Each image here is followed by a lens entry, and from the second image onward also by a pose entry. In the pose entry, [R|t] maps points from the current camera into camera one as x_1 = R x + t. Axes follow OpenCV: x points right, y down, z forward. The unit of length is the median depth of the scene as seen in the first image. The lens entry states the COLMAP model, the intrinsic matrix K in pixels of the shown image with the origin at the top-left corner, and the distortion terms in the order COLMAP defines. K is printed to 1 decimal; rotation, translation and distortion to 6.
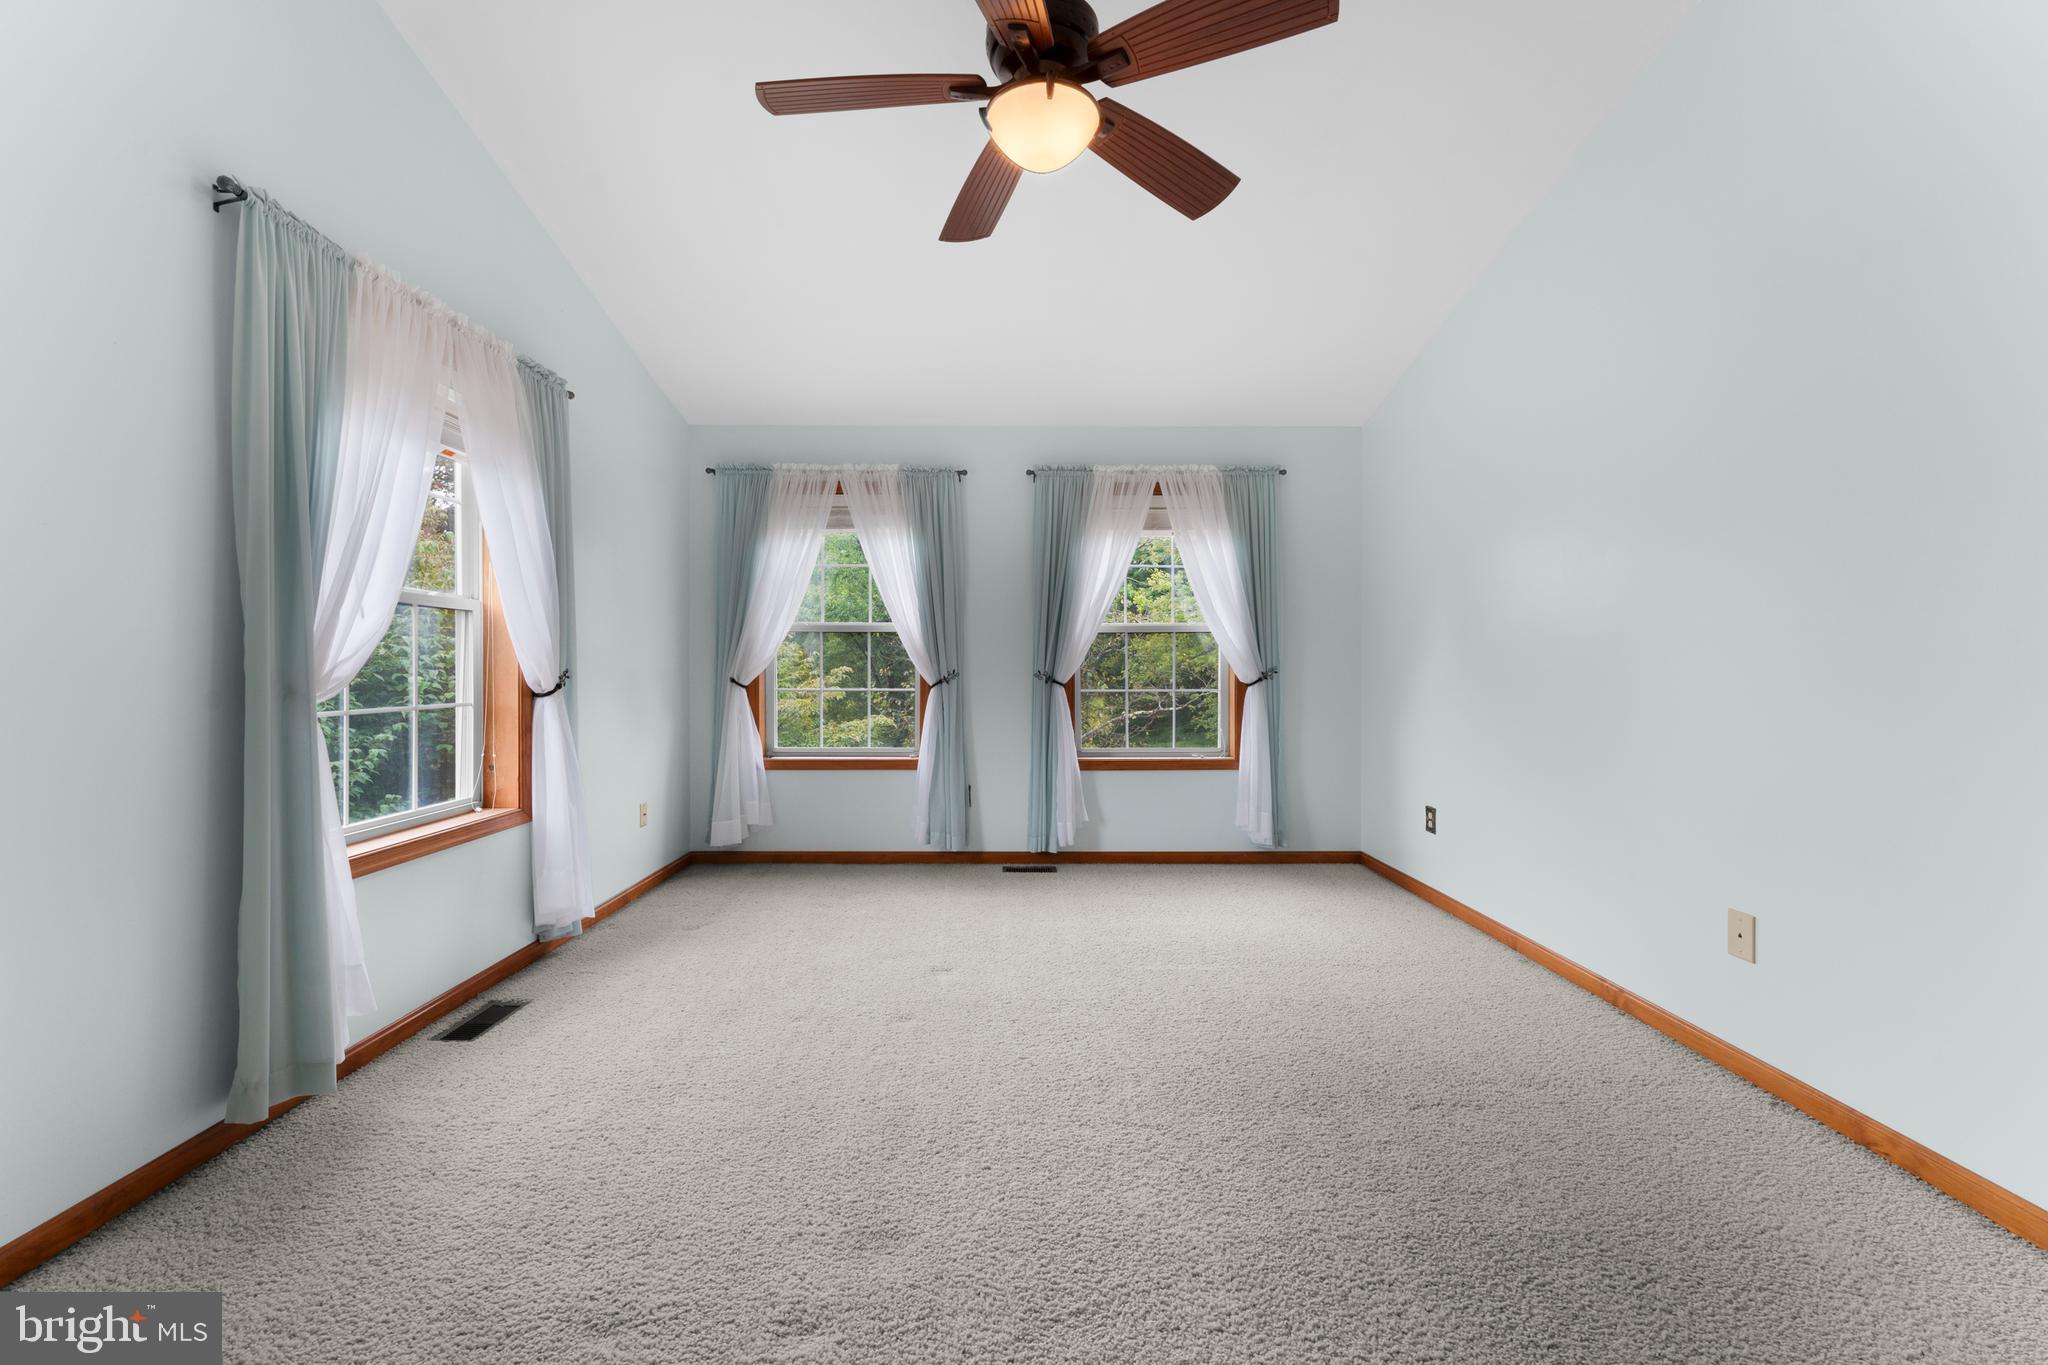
lens RADIAL K [[817.5, 0, 1023.7], [0, 817.5, 672.5], [0, 0, 1]] dist [0.001673, -0.000423]
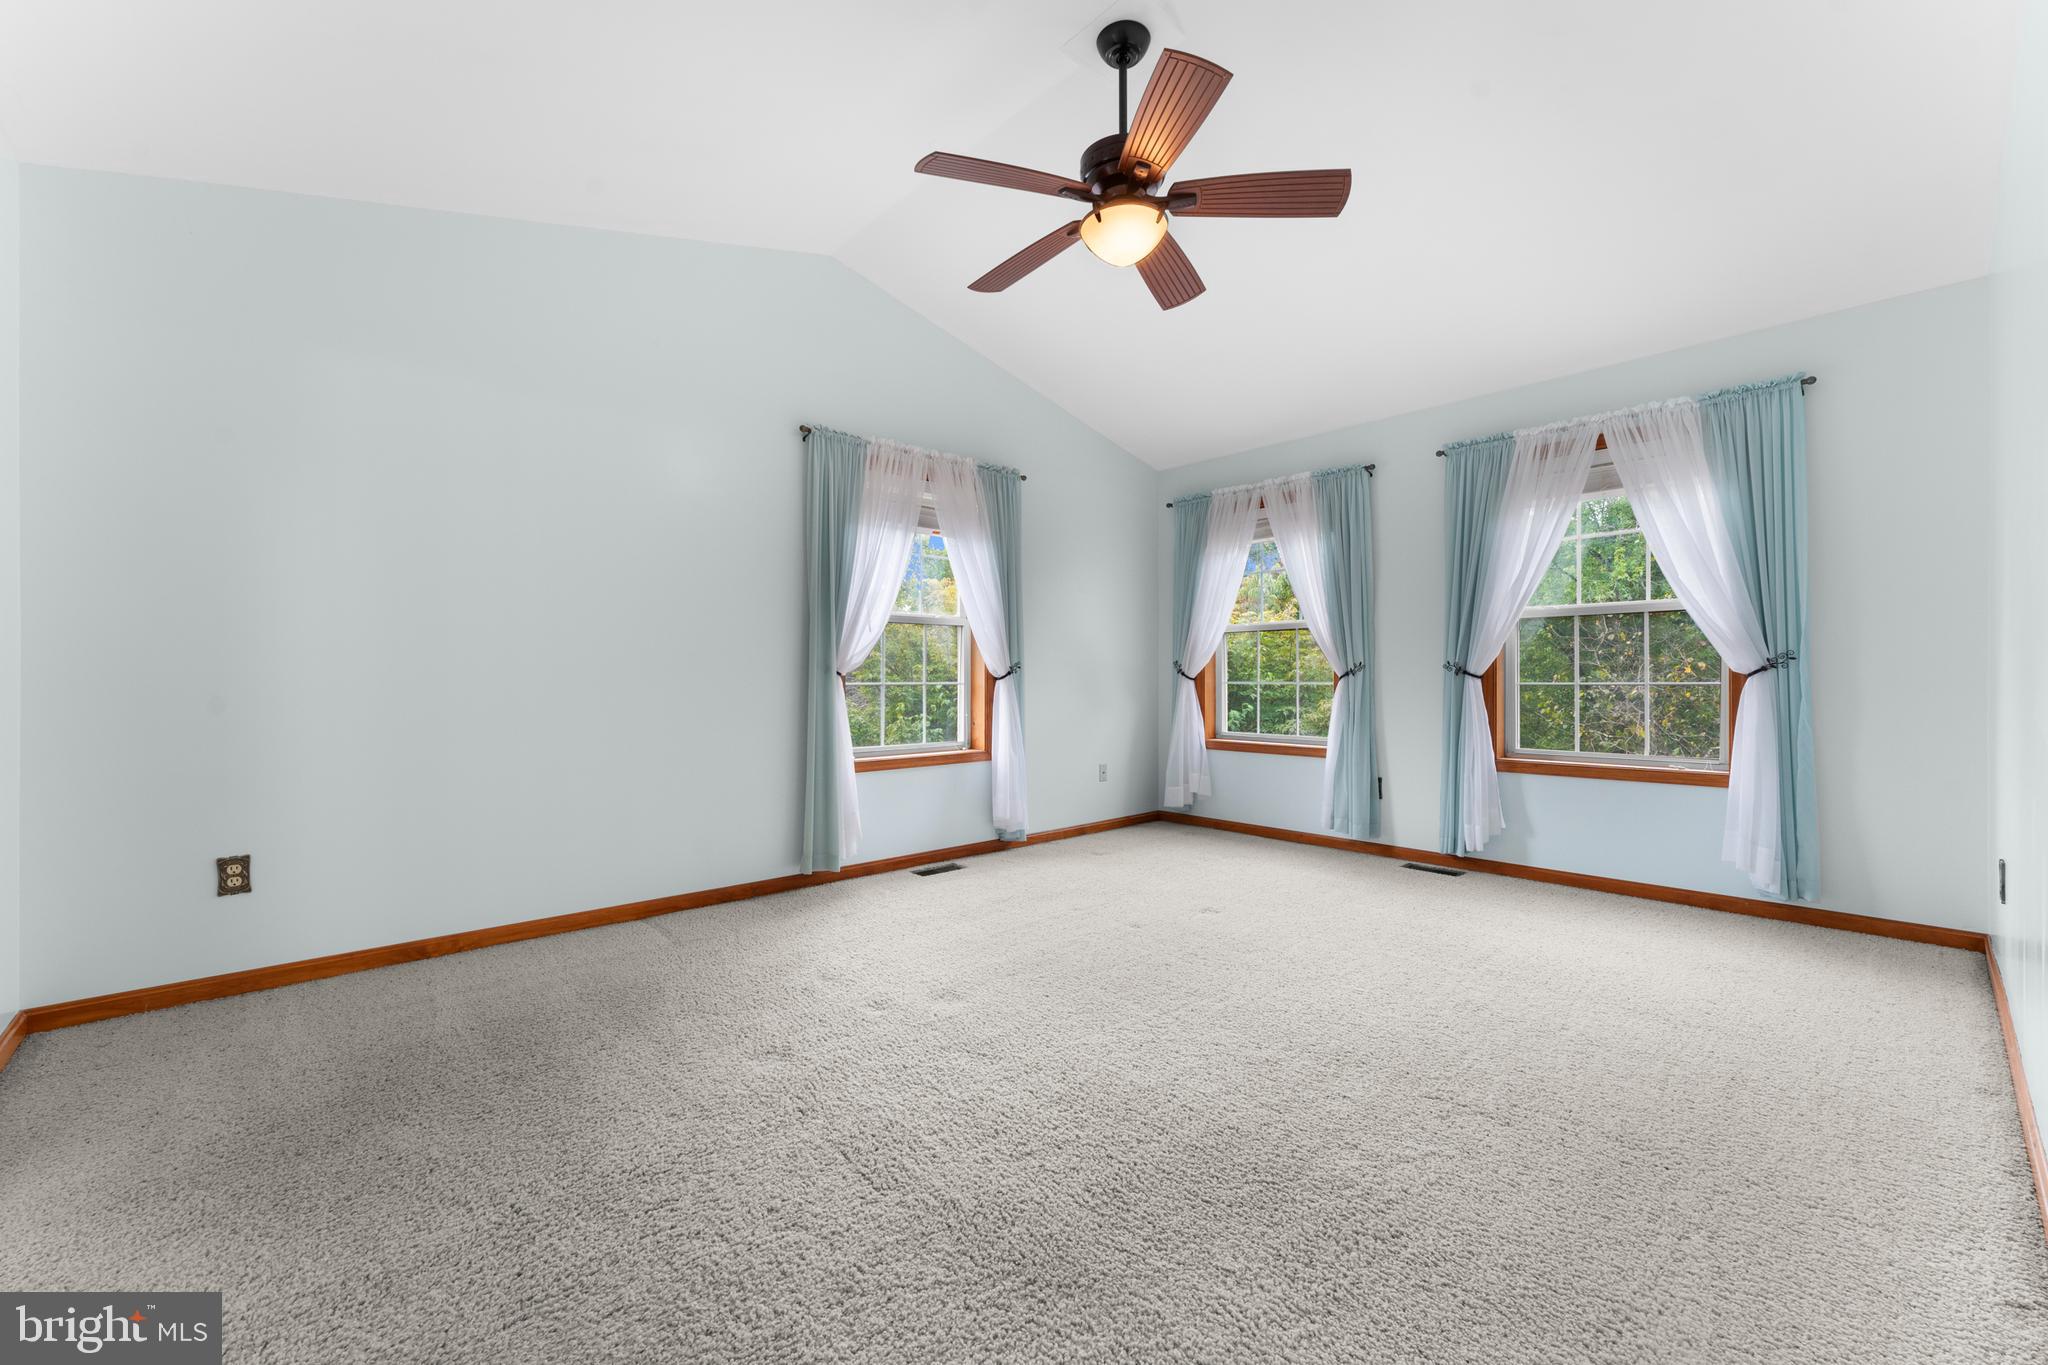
lens RADIAL K [[817.5, 0, 1023.9], [0, 817.5, 677.7], [0, 0, 1]] dist [0.001673, -0.000423]
pose [[0.669822, -0.002277, -0.742518, 0.391669], [-0.003775, 0.999972, -0.006473, 0.024187], [0.742512, 0.007139, 0.669795, 0.004942]]
